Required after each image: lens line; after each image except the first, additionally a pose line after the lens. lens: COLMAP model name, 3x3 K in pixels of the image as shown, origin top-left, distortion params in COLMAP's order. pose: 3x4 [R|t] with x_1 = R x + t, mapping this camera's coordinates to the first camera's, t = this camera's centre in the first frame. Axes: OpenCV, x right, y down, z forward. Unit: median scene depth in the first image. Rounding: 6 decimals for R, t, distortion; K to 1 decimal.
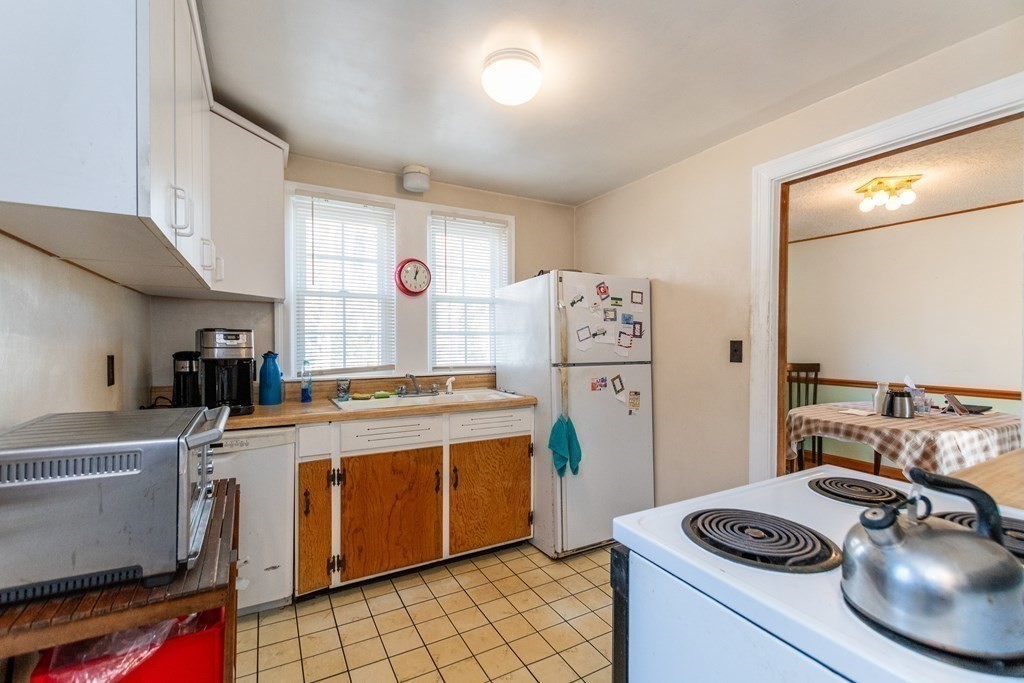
lens RADIAL K [[454.4, 0, 516.9], [0, 454.4, 344.4], [0, 0, 1]] dist [0.002325, -0.000237]
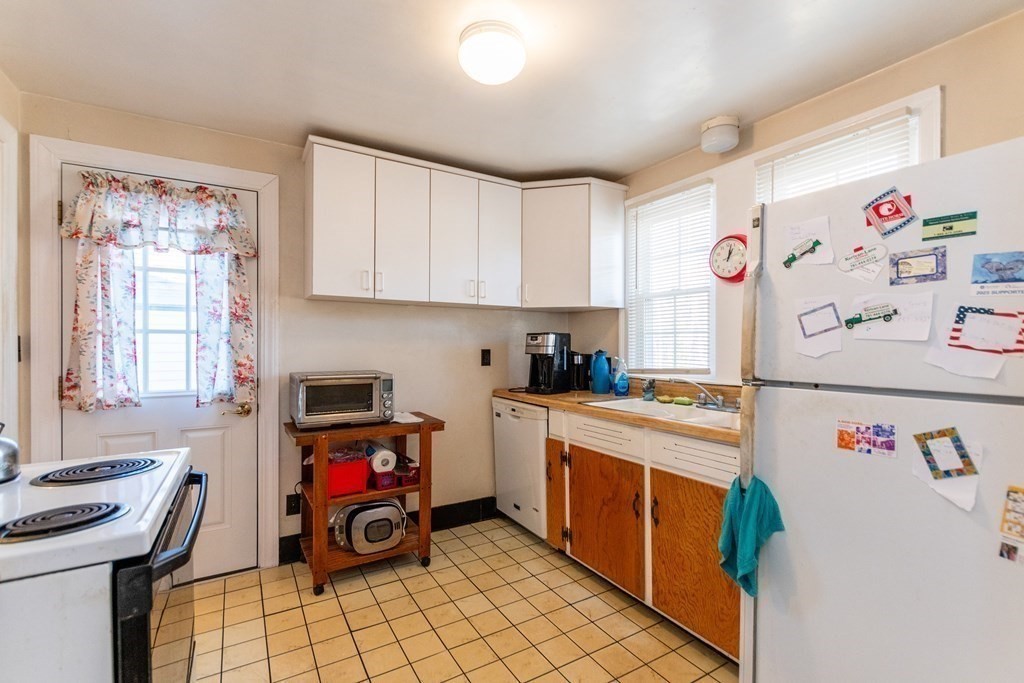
lens RADIAL K [[454.4, 0, 517.5], [0, 454.4, 341.9], [0, 0, 1]] dist [0.002325, -0.000237]
pose [[0.031515, -0.005747, -0.999487, 0.594062], [-0.005764, 0.999966, -0.005932, 0.002889], [0.999487, 0.005948, 0.031481, 0.666434]]
